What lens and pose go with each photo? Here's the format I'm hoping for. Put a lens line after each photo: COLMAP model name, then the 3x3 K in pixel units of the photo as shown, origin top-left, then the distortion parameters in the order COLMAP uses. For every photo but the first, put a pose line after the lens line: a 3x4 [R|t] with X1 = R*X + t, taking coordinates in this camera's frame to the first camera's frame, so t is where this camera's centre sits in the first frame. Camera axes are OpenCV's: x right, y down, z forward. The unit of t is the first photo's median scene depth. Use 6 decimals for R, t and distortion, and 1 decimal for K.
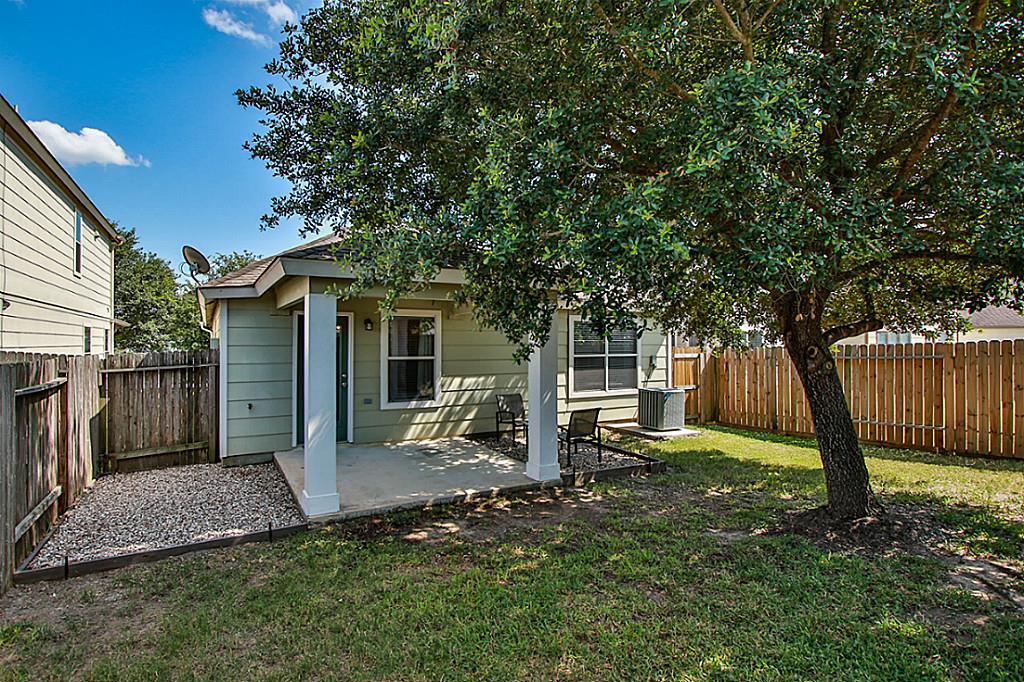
lens RADIAL K [[473.3, 0, 502.2], [0, 473.3, 339.4], [0, 0, 1]] dist [-0.016106, 0.001619]
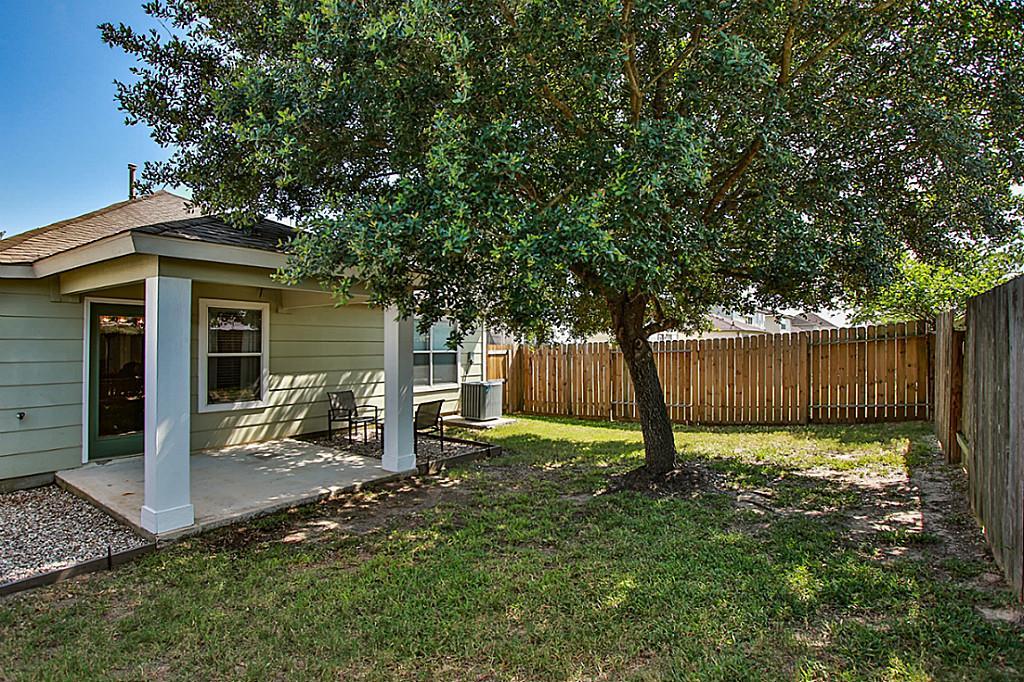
lens RADIAL K [[467.5, 0, 489.1], [0, 467.5, 342.5], [0, 0, 1]] dist [-0.015053, 0.000781]
pose [[0.929734, 0.001402, 0.368228, -0.114921], [-0.005038, 0.999948, 0.008915, 0.009738], [-0.368197, -0.010144, 0.929693, -0.006943]]
